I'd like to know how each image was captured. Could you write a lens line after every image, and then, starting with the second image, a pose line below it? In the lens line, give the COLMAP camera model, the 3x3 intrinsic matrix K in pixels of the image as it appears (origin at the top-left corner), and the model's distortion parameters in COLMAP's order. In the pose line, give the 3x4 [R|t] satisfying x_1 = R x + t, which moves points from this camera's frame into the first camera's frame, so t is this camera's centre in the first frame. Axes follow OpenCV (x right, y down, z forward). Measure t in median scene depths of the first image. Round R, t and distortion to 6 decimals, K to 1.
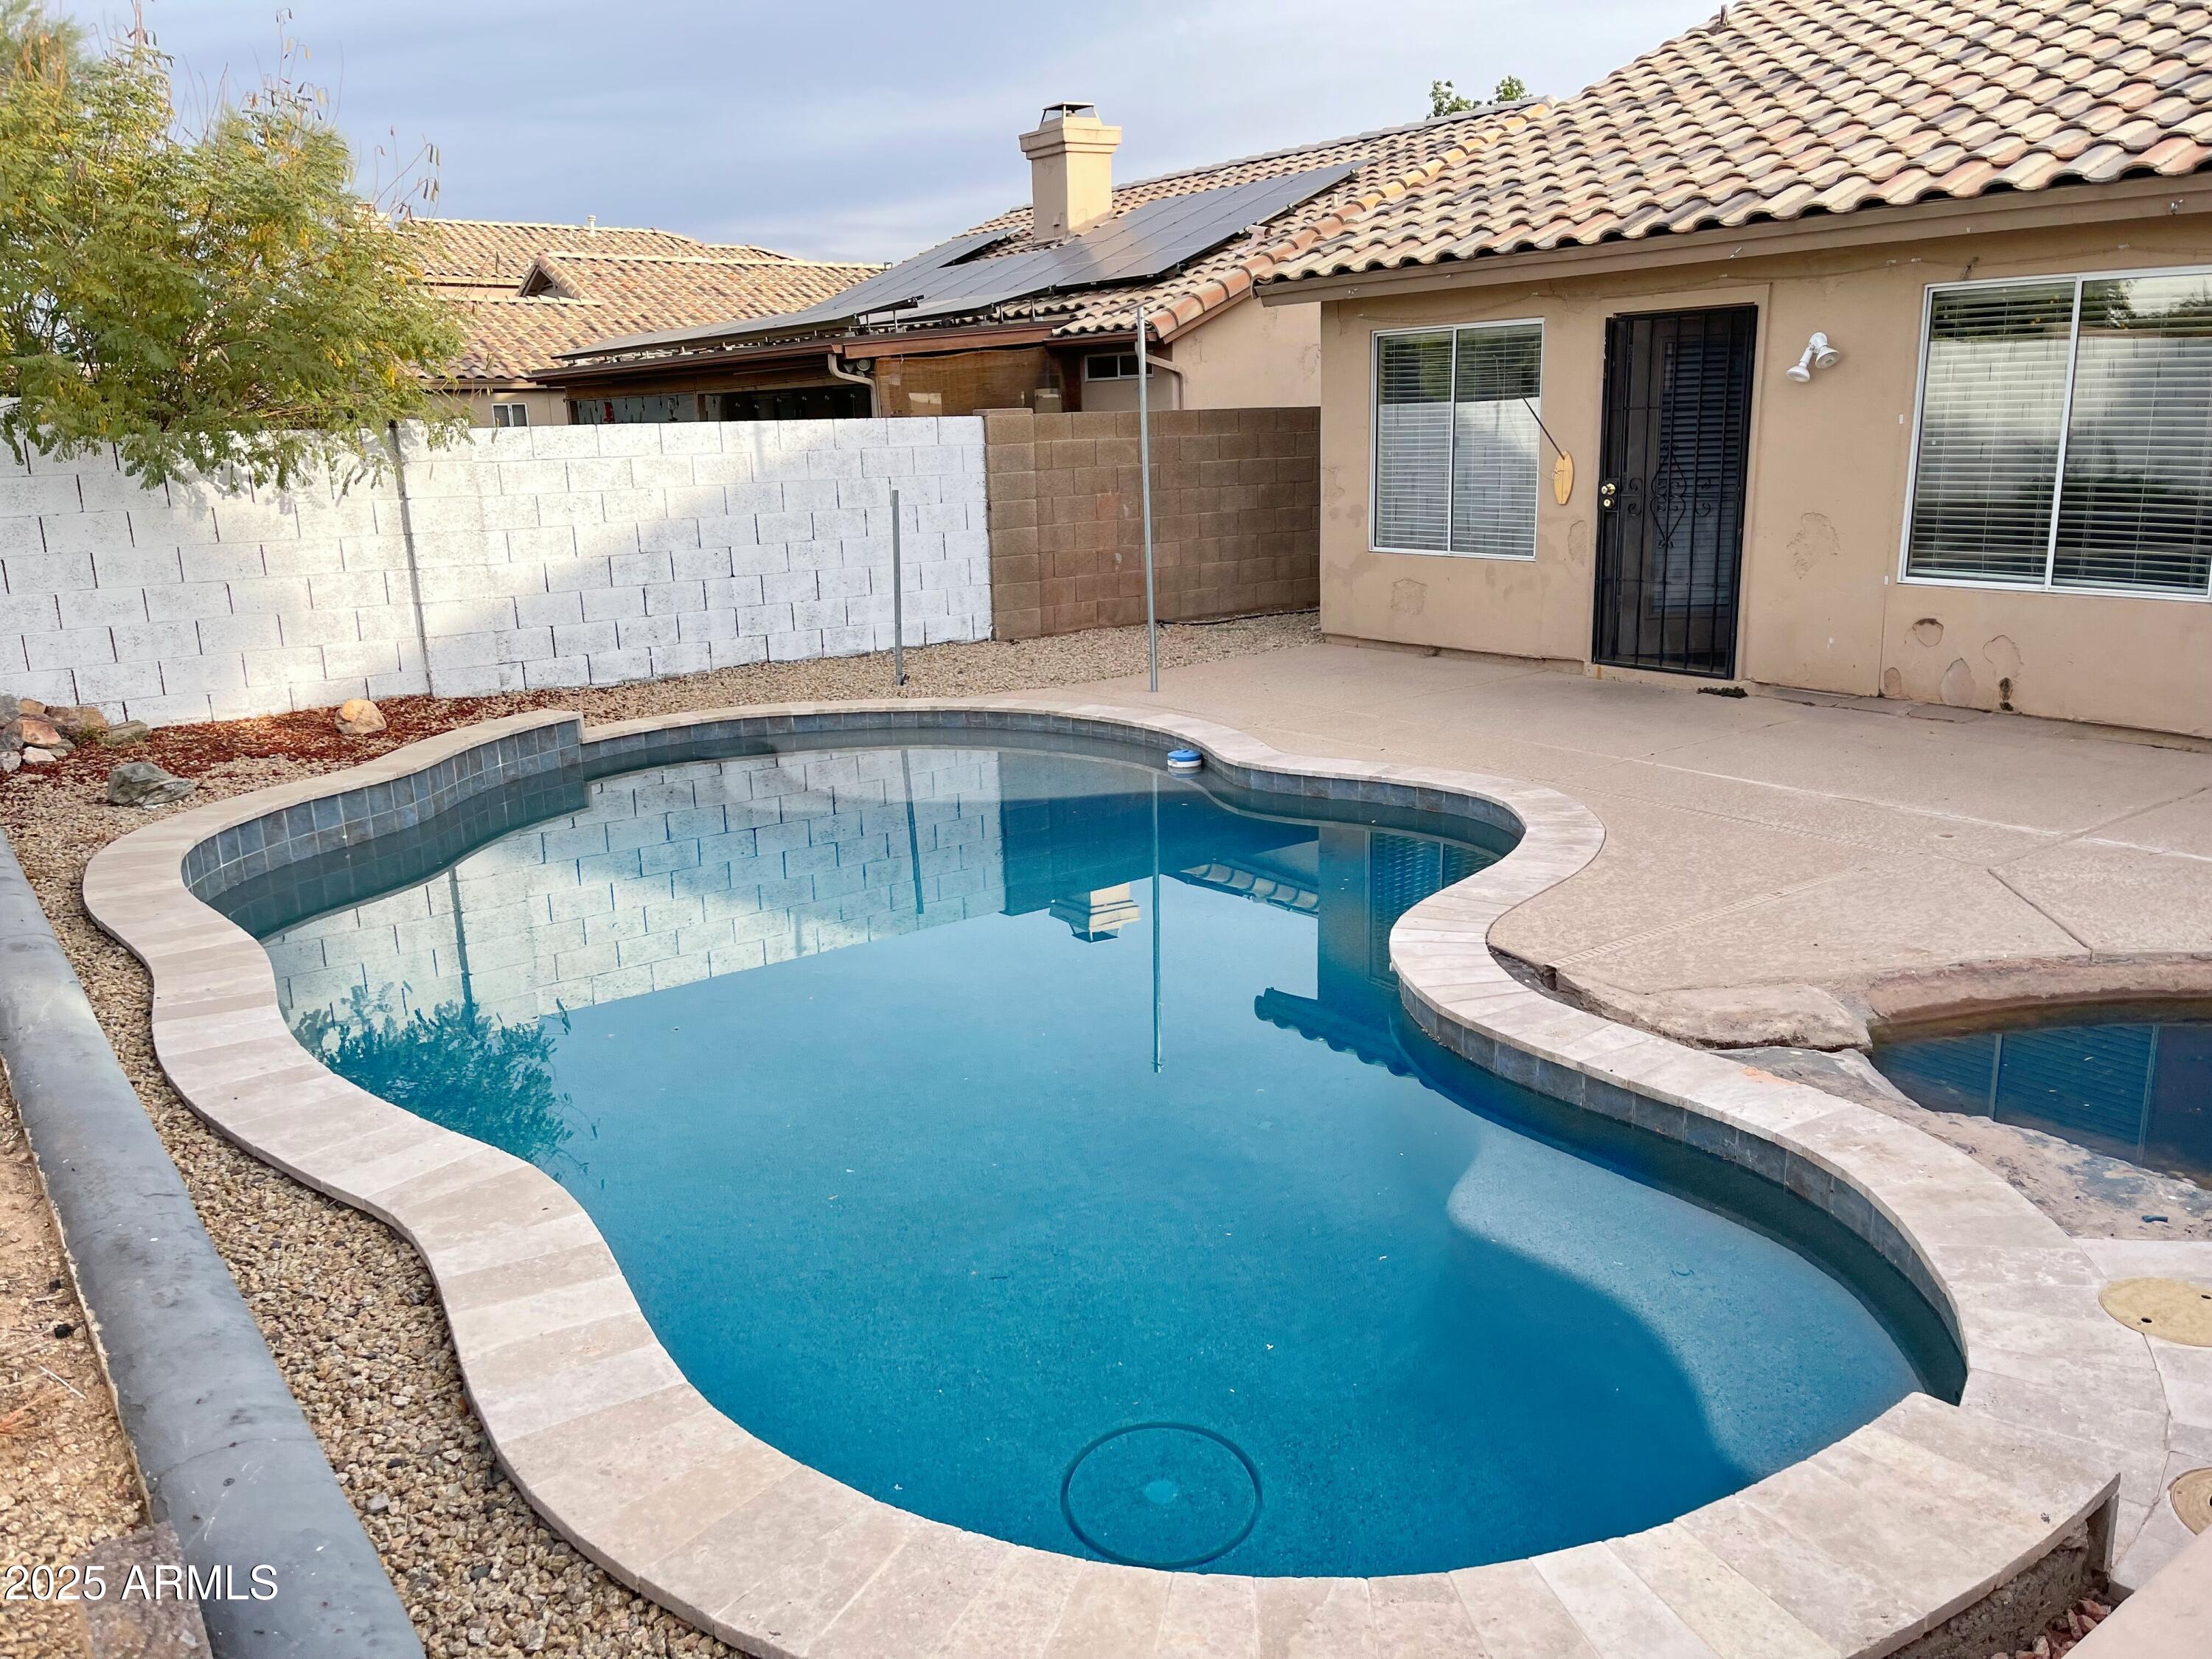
lens RADIAL K [[1695.2, 0, 1107.3], [0, 1695.2, 841.0], [0, 0, 1]] dist [0.051361, -0.047706]
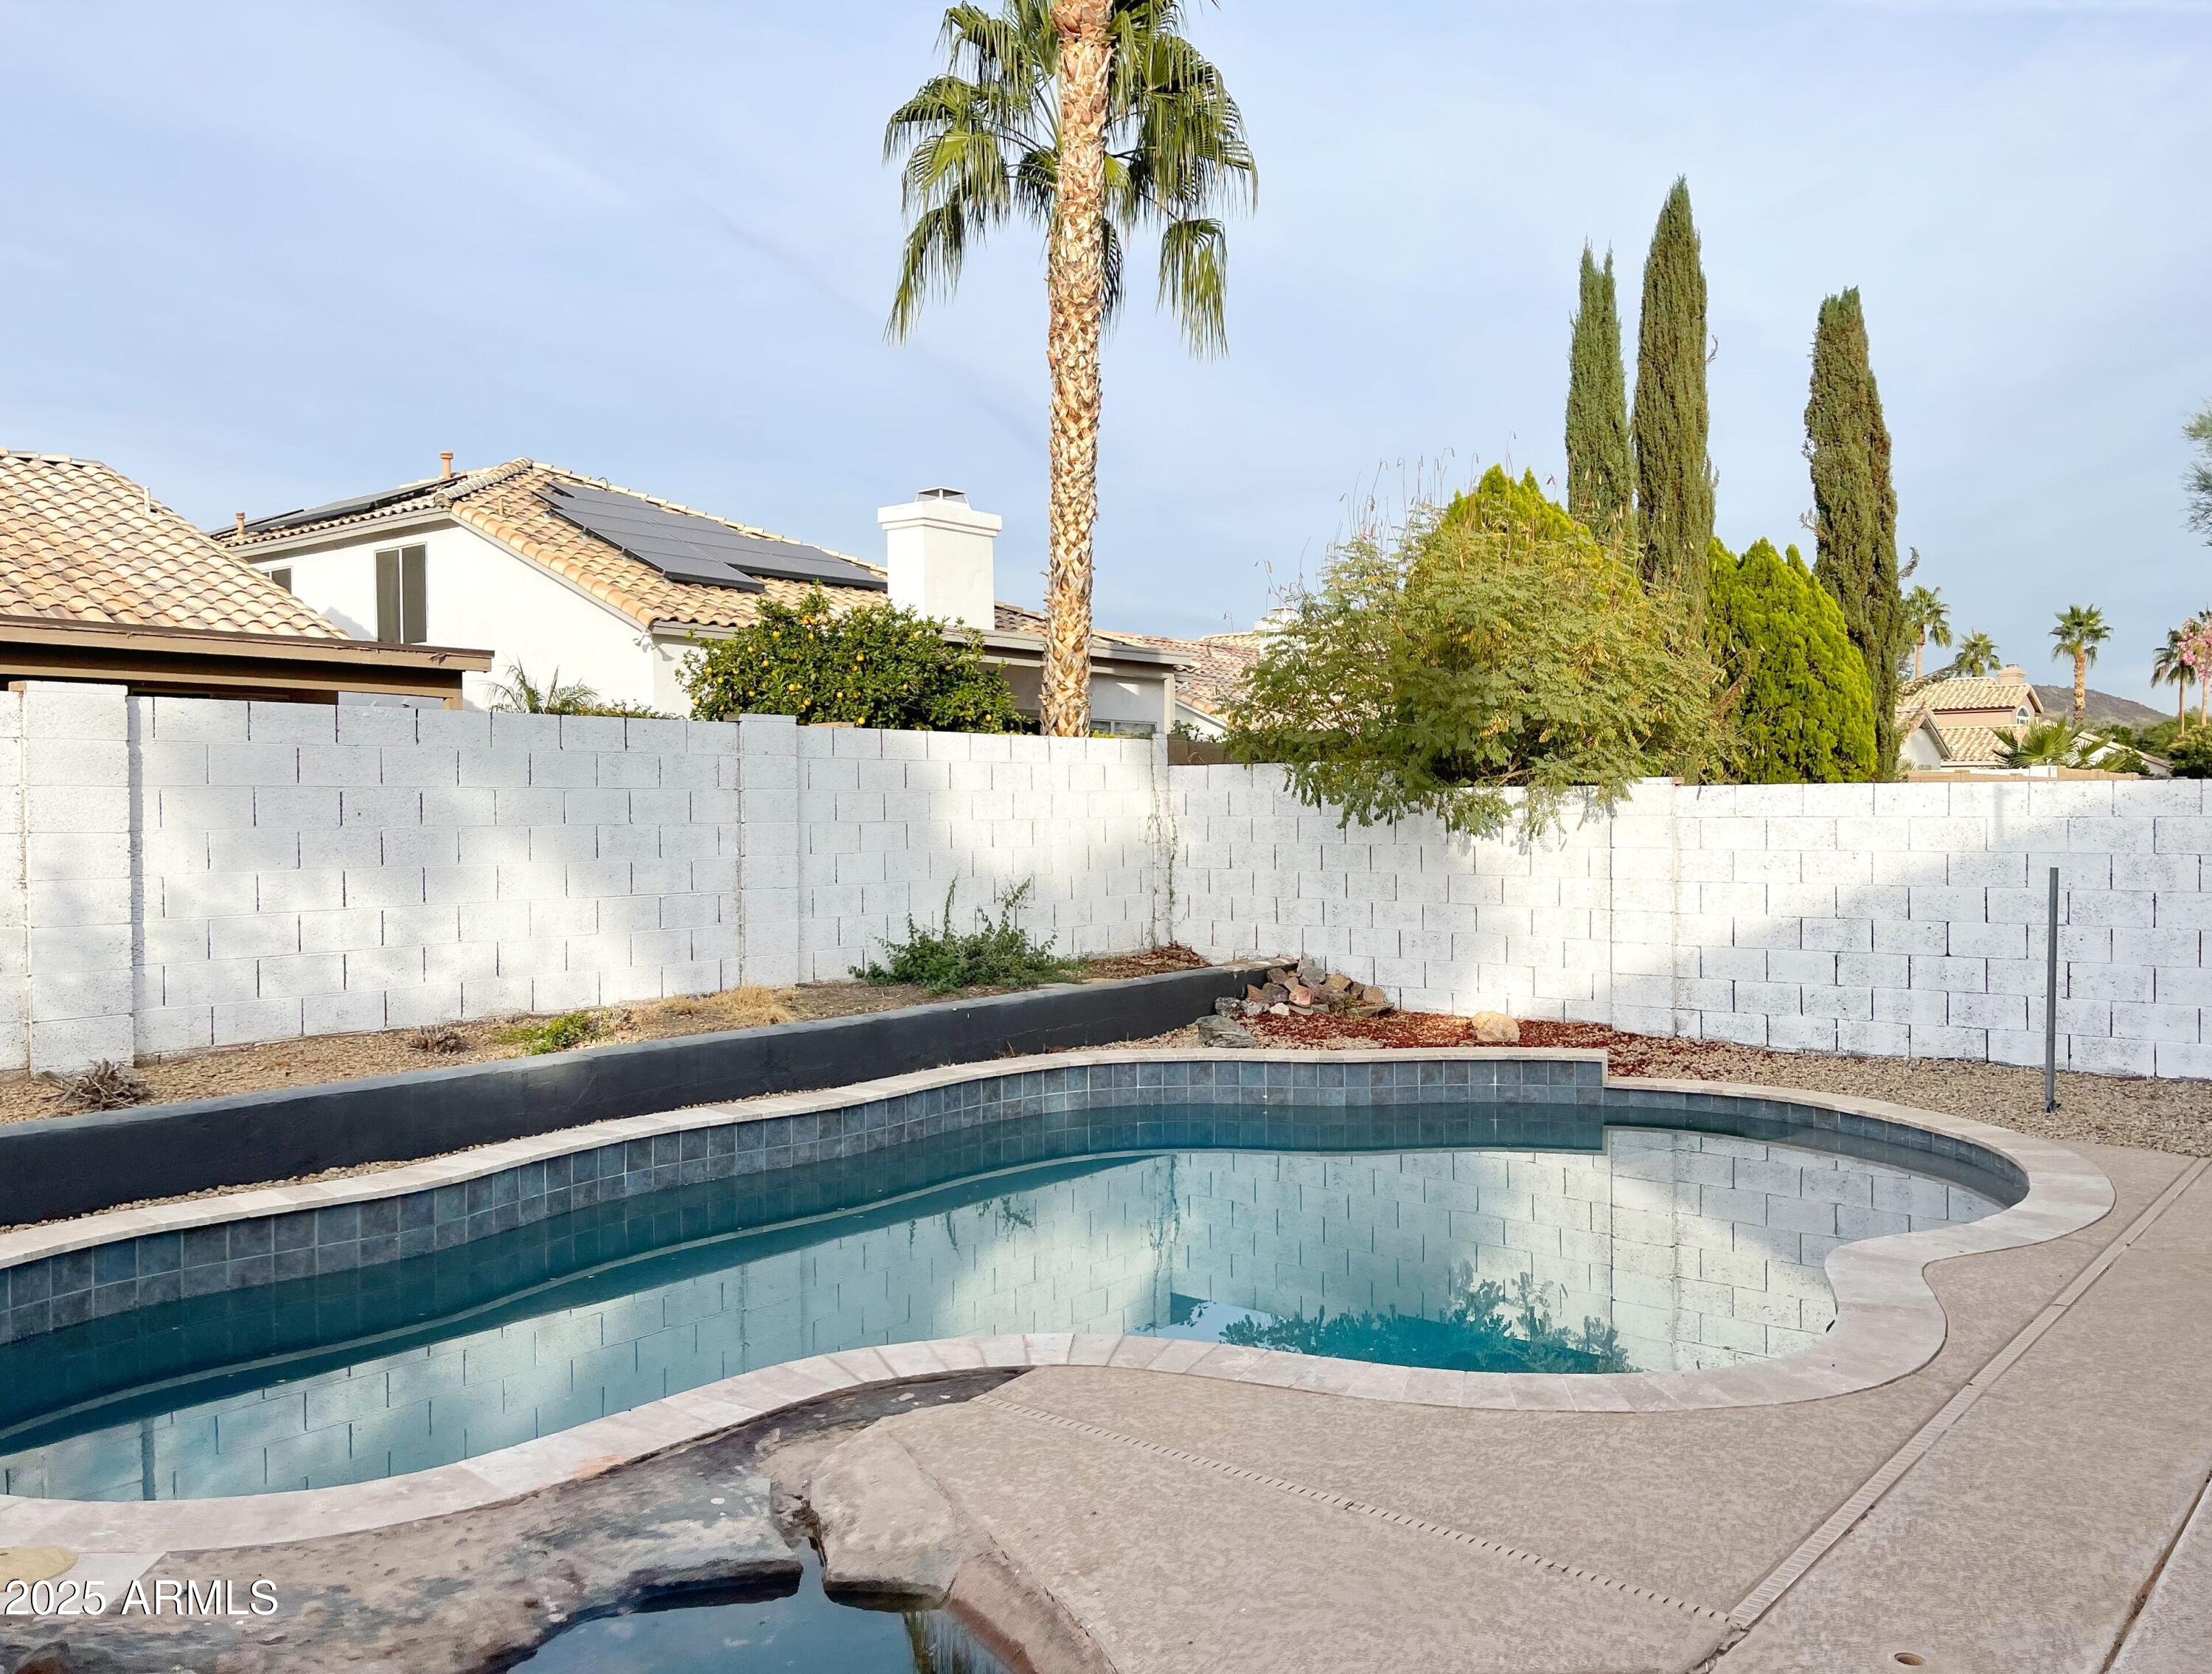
lens RADIAL K [[1742.2, 0, 1107.0], [0, 1742.2, 827.5], [0, 0, 1]] dist [0.013598, -0.002275]
pose [[0.239127, 0.037023, -0.970282, 0.587374], [-0.238408, 0.970922, -0.021709, -0.106822], [0.941265, 0.236514, 0.241000, 0.403242]]
